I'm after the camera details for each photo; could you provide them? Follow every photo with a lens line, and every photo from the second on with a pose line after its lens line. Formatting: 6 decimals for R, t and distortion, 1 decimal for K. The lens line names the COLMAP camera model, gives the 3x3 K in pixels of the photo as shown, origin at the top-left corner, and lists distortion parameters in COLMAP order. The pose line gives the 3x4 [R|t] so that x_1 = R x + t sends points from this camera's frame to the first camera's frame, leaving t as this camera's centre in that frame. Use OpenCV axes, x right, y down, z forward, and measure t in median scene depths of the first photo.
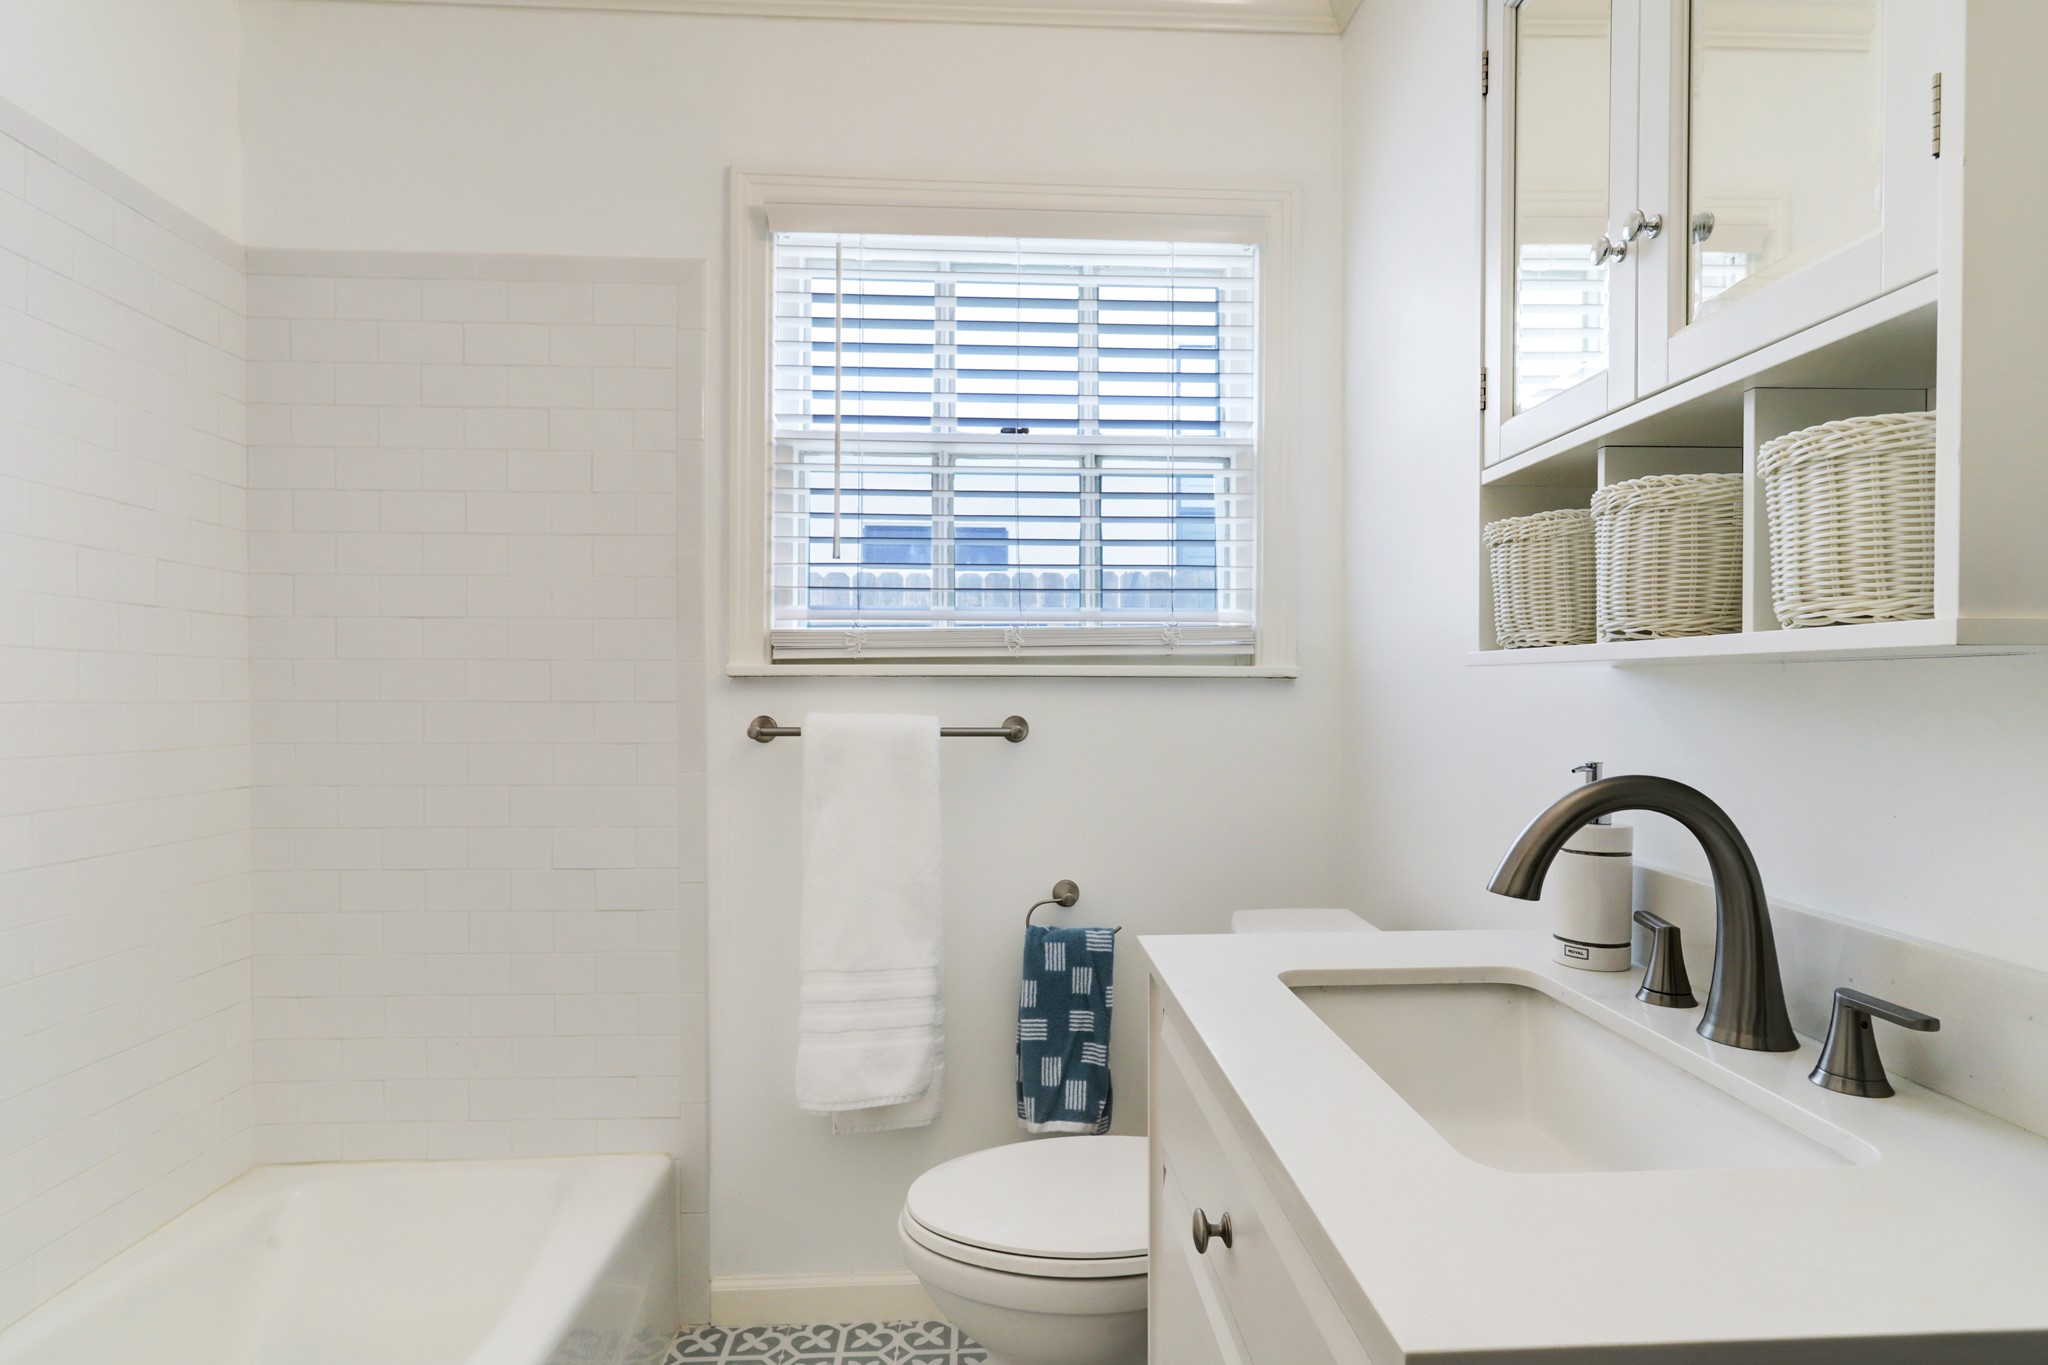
lens RADIAL K [[1084.8, 0, 1037.3], [0, 1084.8, 684.0], [0, 0, 1]] dist [0.017376, -0.000054]
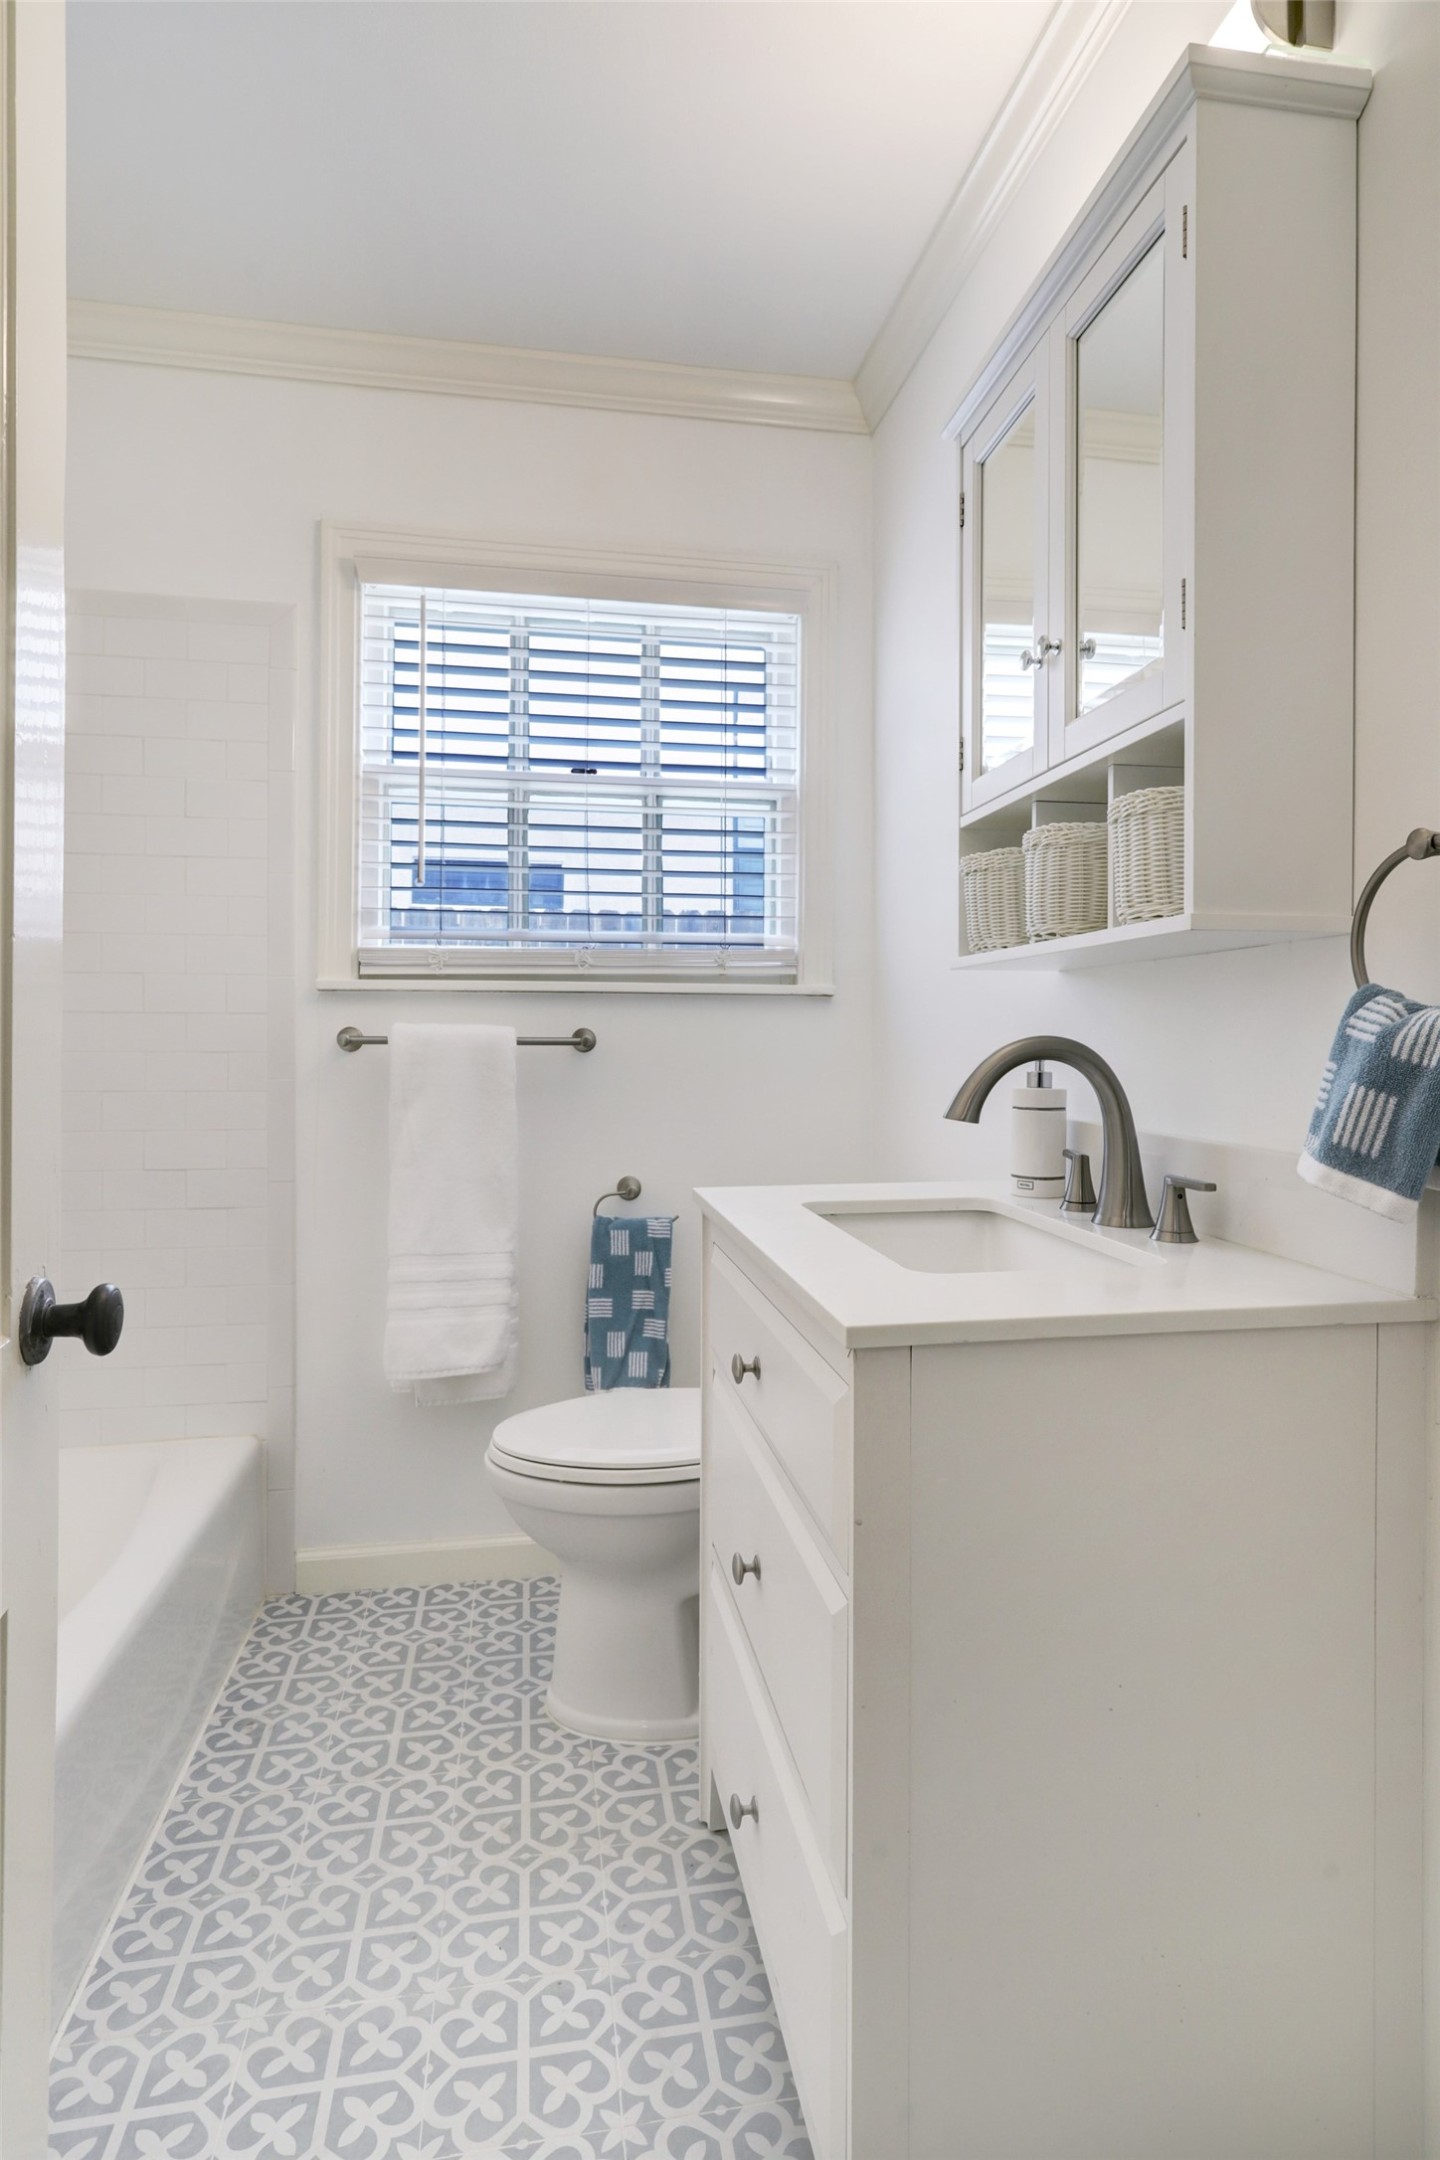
lens RADIAL K [[1144.1, 0, 722.0], [0, 1144.1, 1019.1], [0, 0, 1]] dist [0.017376, -0.000054]
pose [[0.993295, 0.003785, 0.115548, -0.015951], [-0.002301, 0.999913, -0.012974, 0.036587], [-0.115587, 0.012621, 0.993217, -0.183701]]
